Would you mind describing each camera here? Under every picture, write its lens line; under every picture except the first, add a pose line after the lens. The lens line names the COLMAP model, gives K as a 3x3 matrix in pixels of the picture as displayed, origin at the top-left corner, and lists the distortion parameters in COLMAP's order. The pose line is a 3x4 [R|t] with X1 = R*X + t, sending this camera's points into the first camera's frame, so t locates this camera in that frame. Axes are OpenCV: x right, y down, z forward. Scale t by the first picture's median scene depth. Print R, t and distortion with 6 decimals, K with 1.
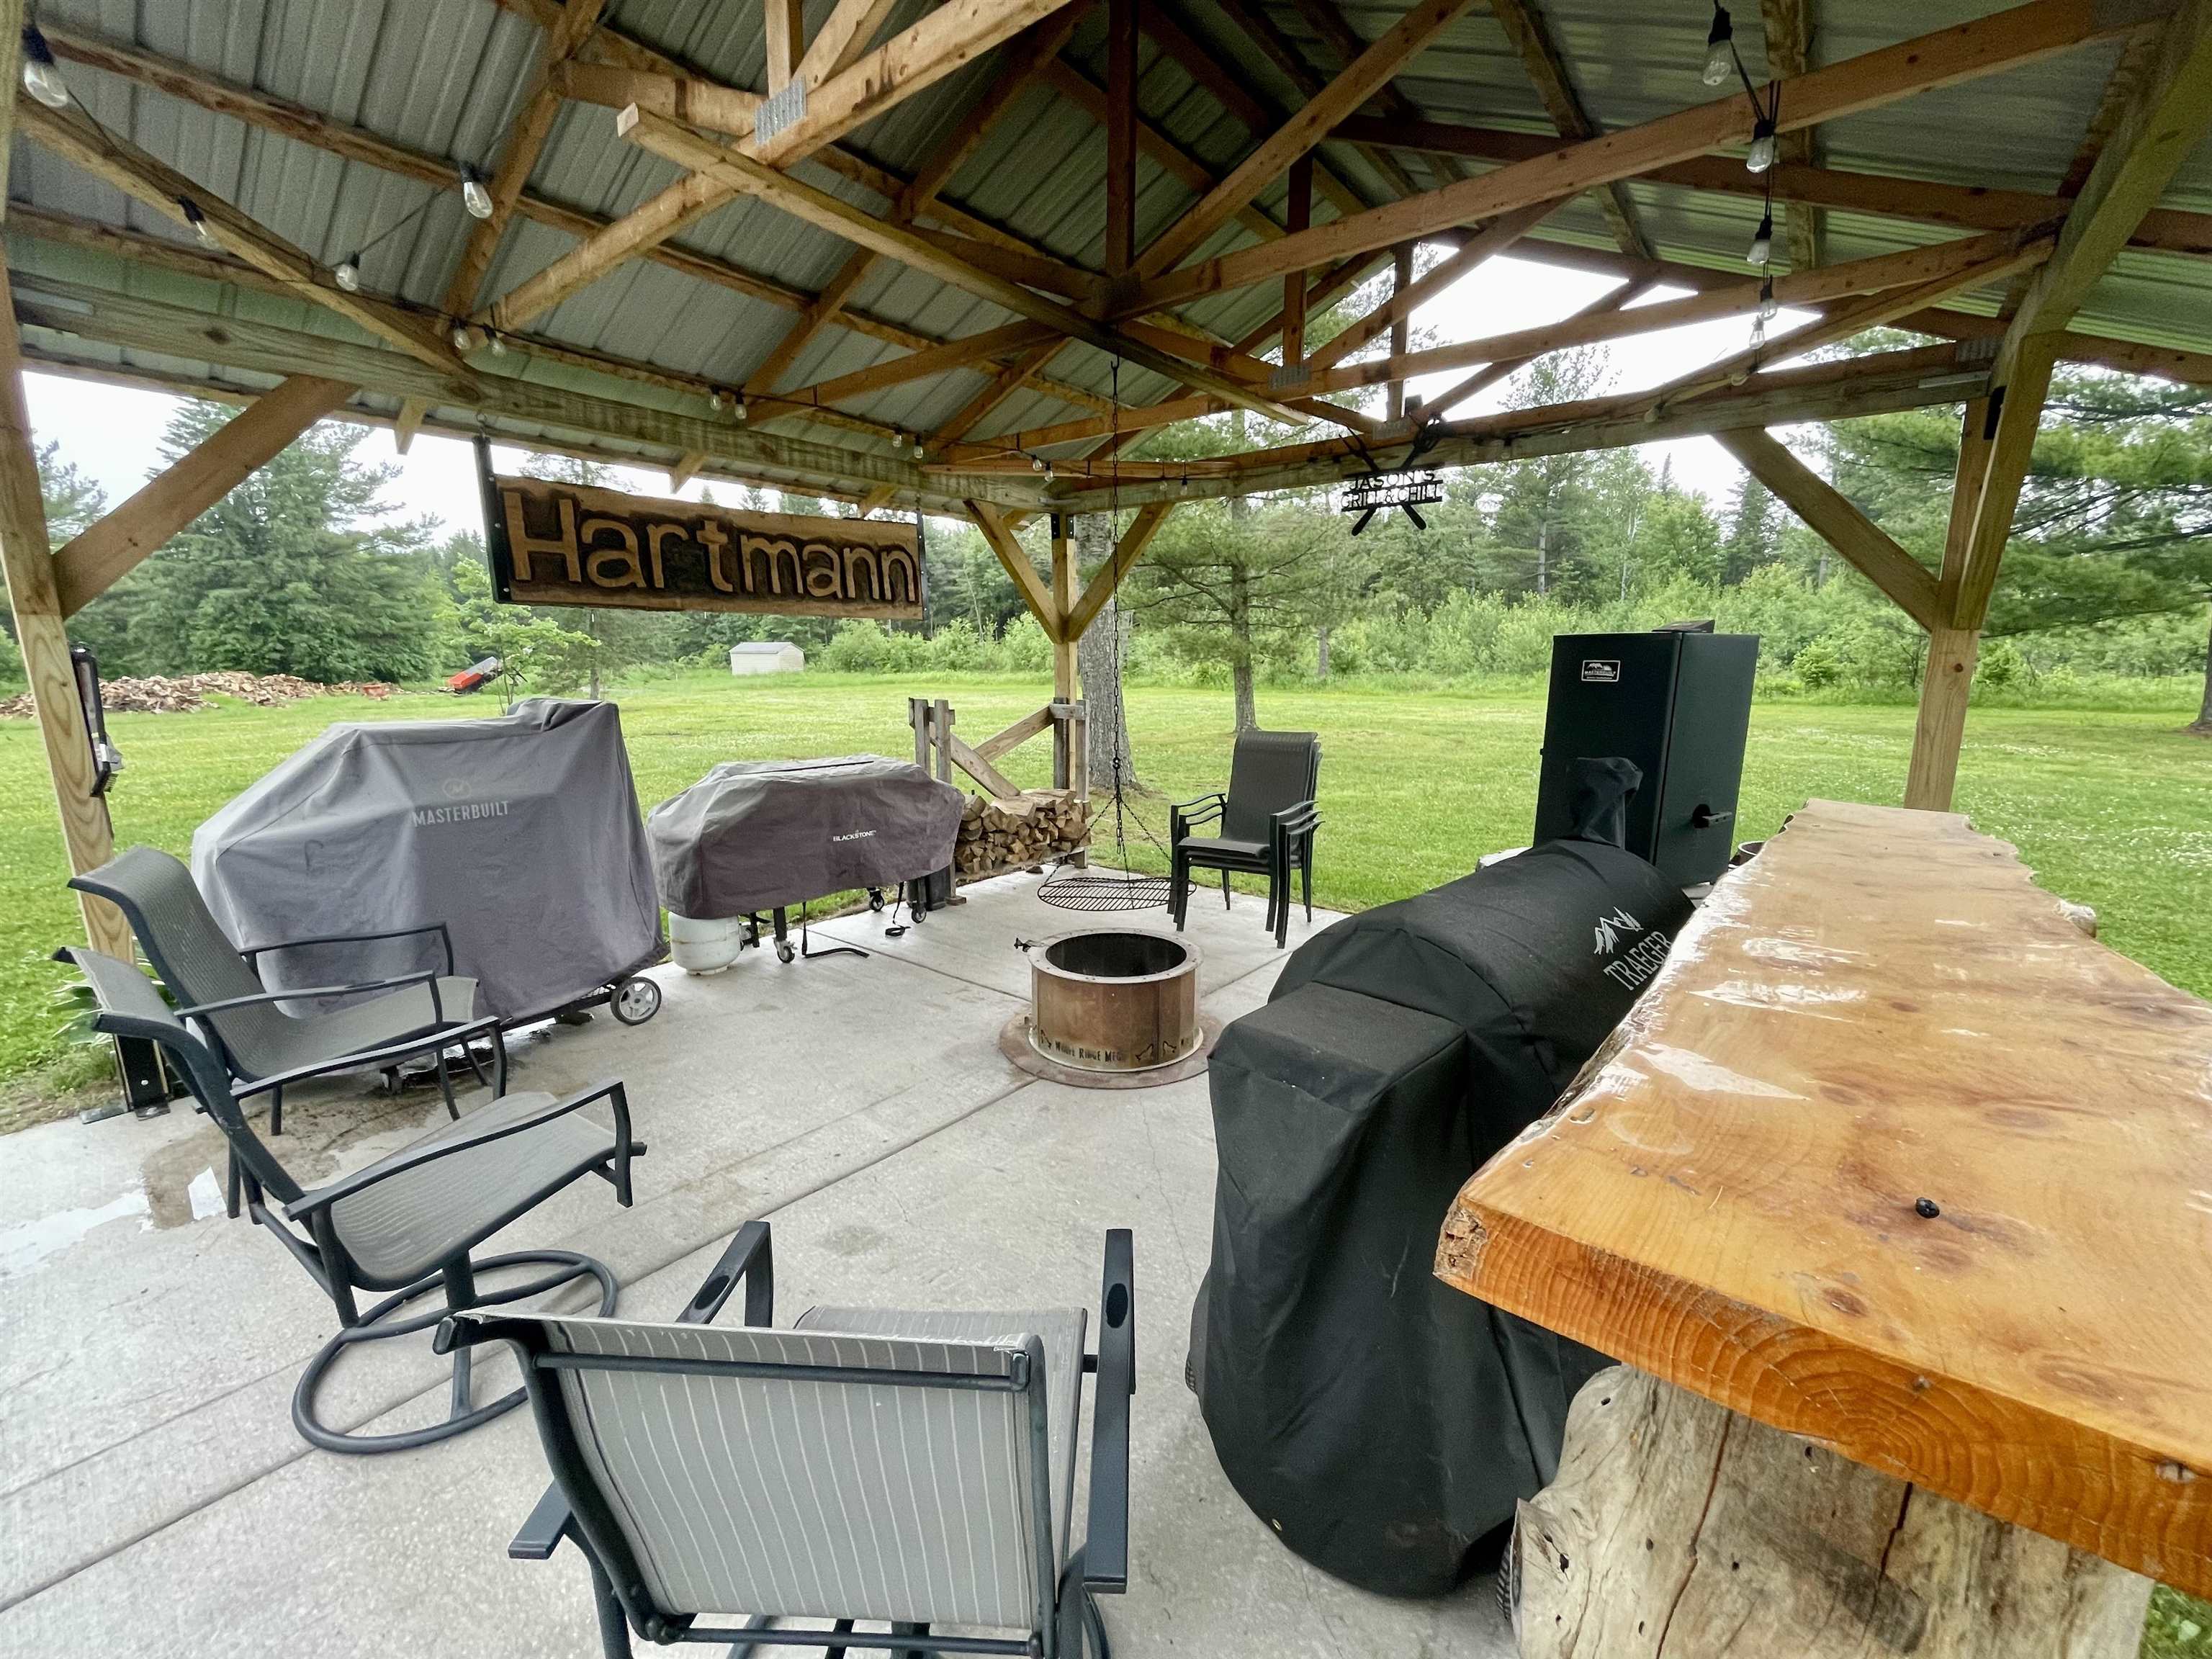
lens RADIAL K [[892.4, 0, 1101.6], [0, 892.4, 835.9], [0, 0, 1]] dist [-0.003908, -0.000173]
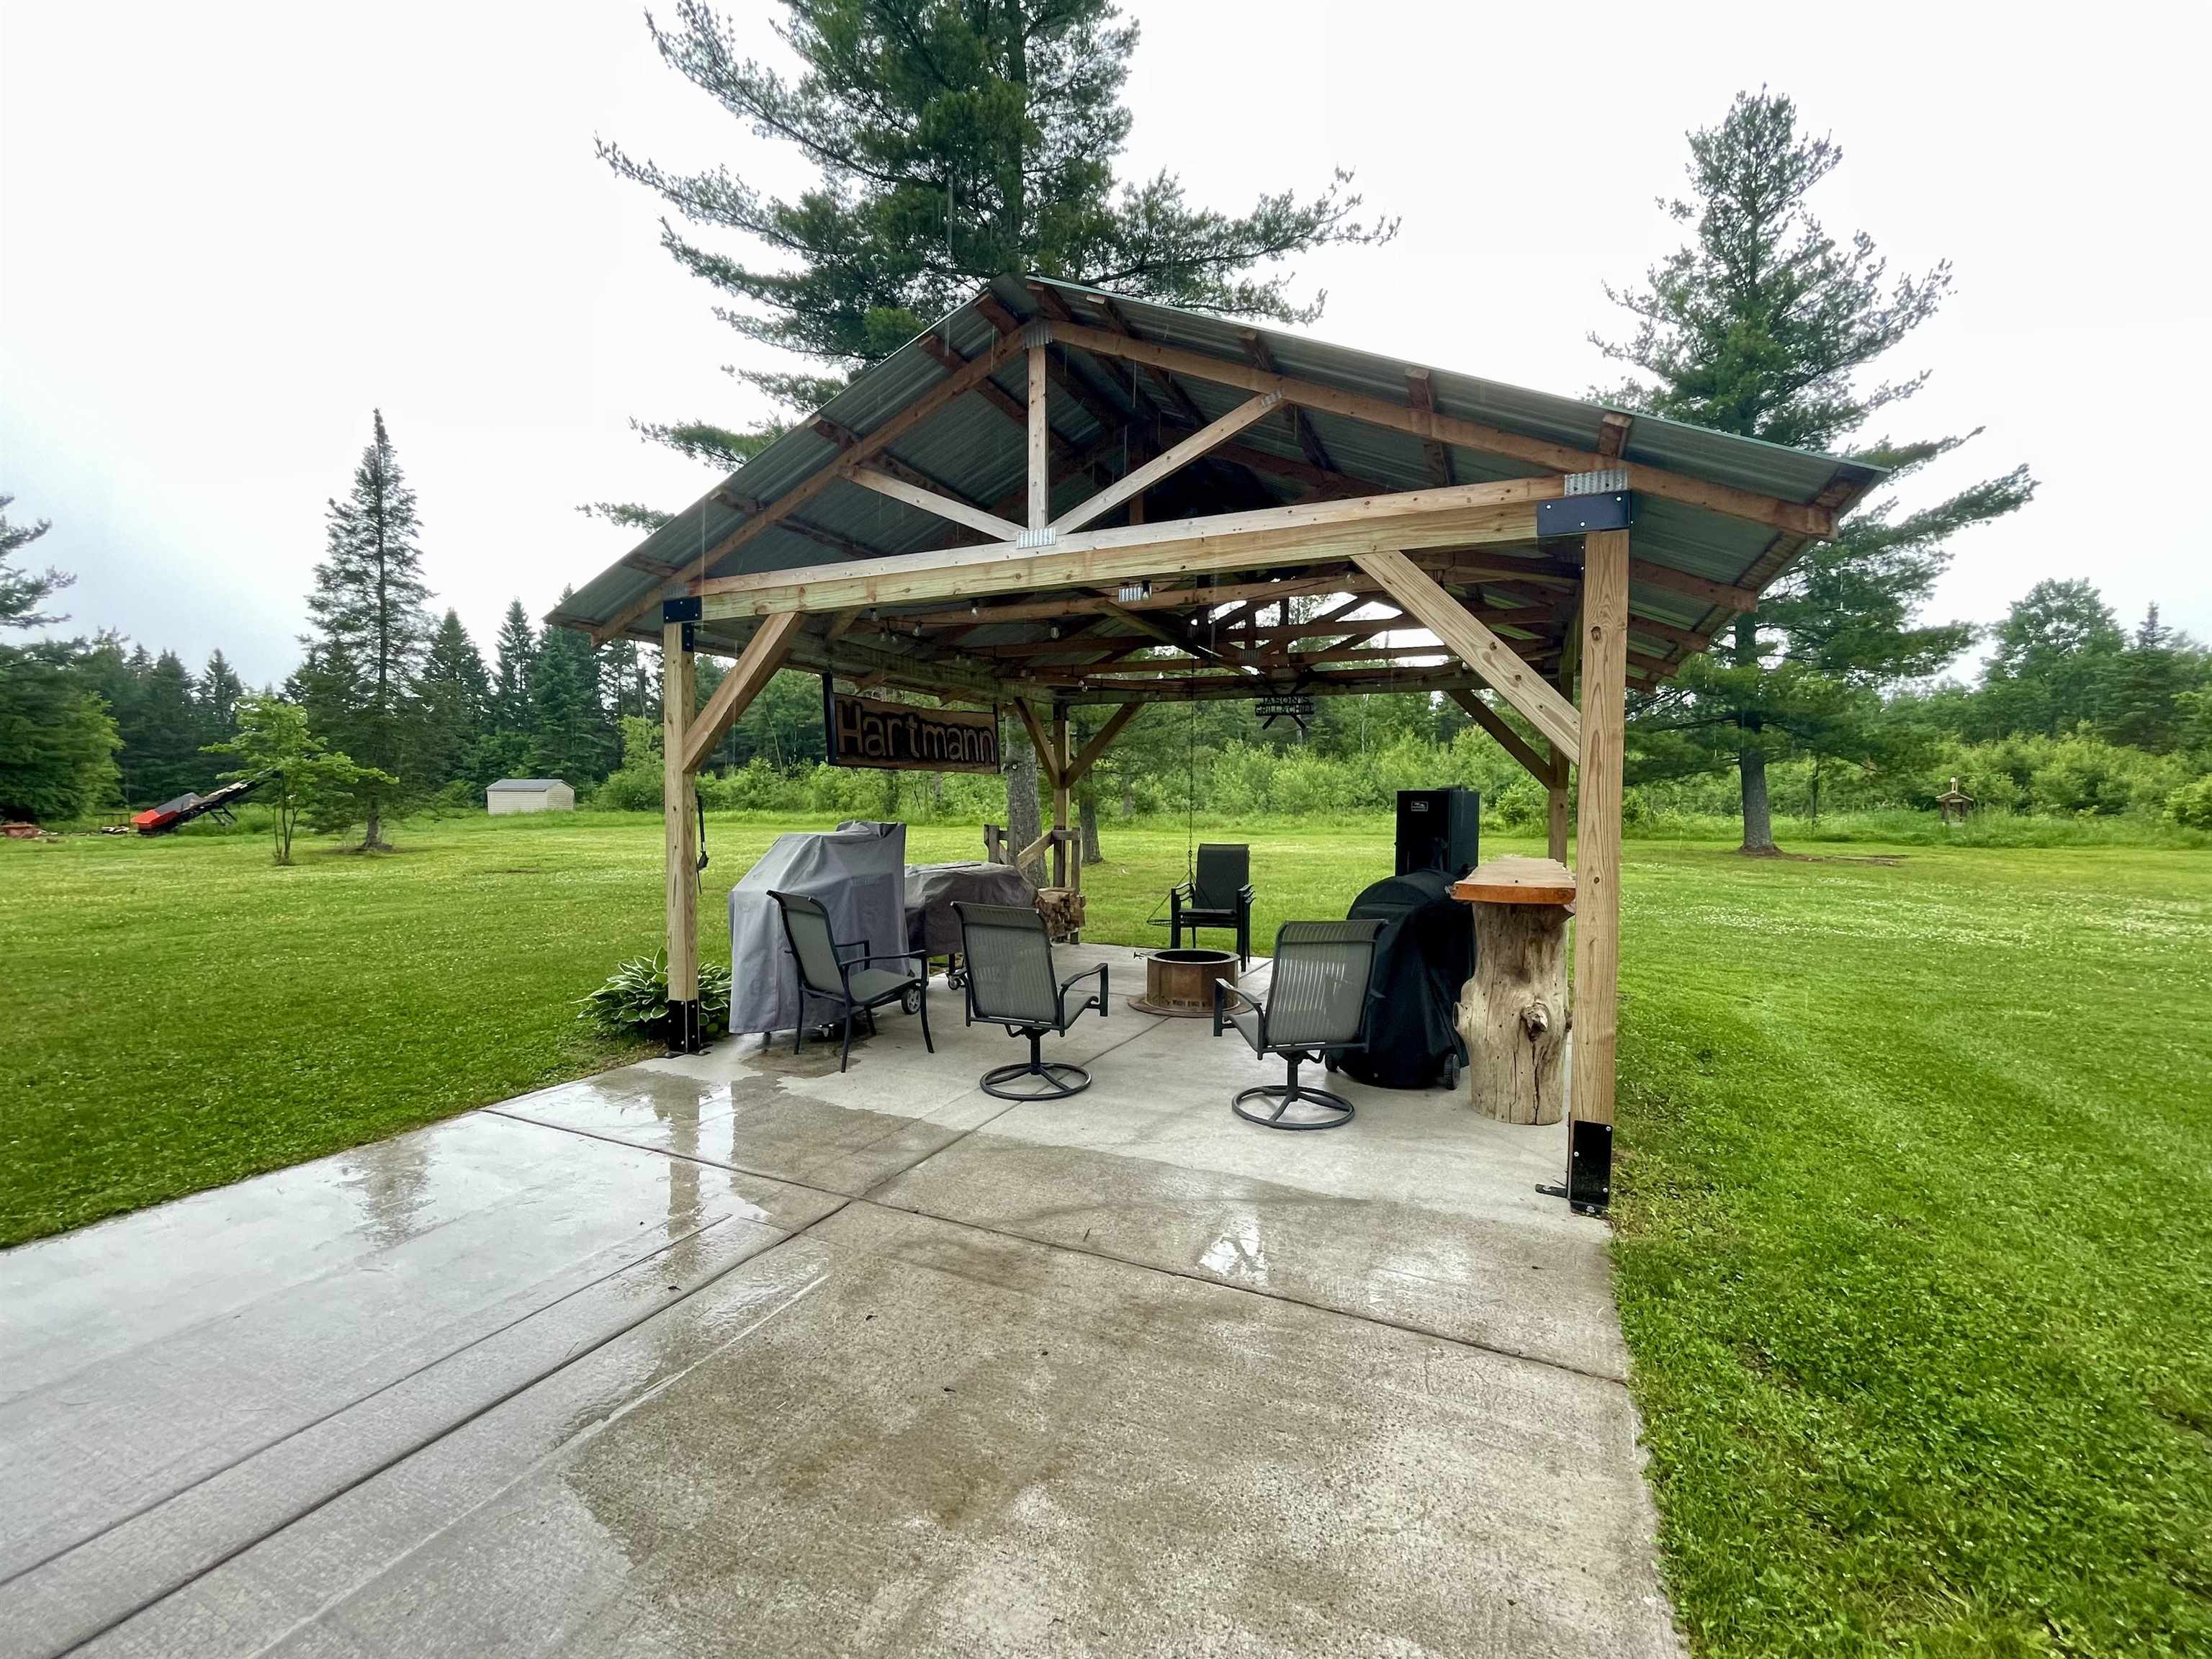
lens RADIAL K [[892.4, 0, 1117.2], [0, 892.4, 842.5], [0, 0, 1]] dist [-0.003908, -0.000173]
pose [[0.968927, -0.006292, 0.247266, -0.068604], [0.042695, 0.988926, -0.142137, 0.017935], [-0.243633, 0.148277, 0.958466, -0.089374]]
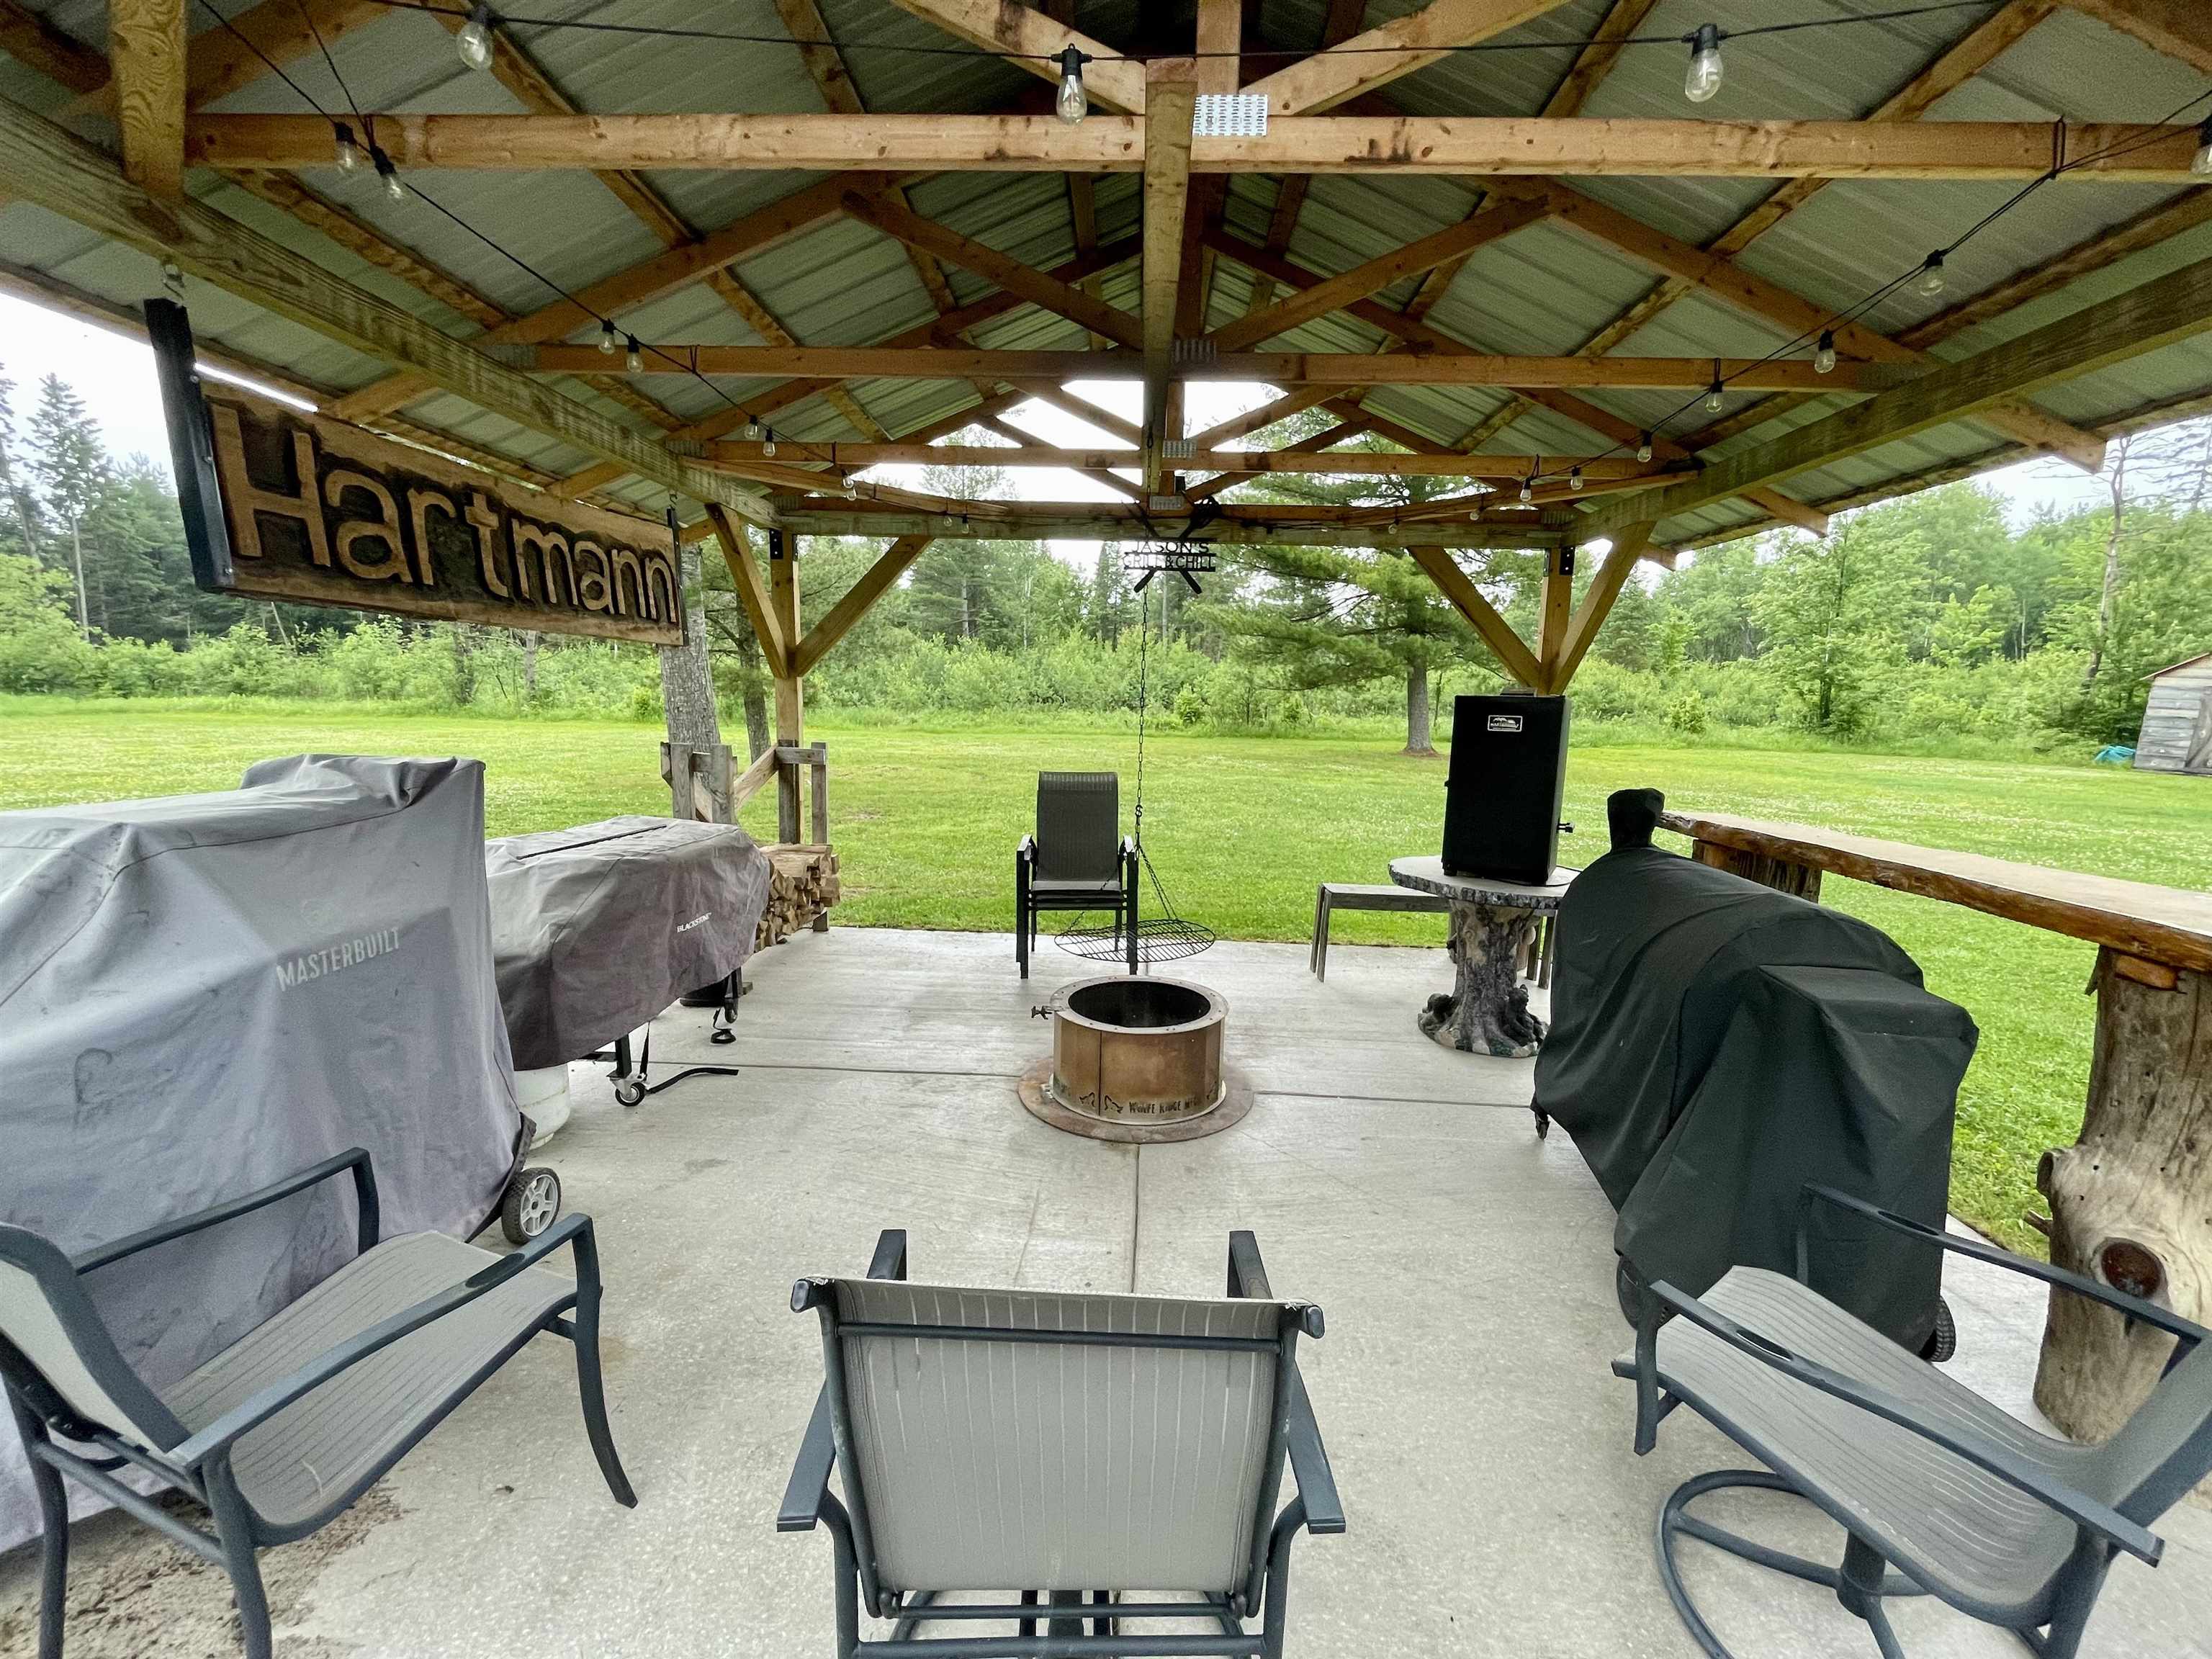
lens RADIAL K [[892.4, 0, 1119.2], [0, 892.4, 833.9], [0, 0, 1]] dist [-0.003908, -0.000173]
pose [[0.807530, -0.068117, 0.585880, -0.066012], [0.091197, 0.995783, -0.009925, -0.005445], [-0.582733, 0.061445, 0.810337, 0.023756]]
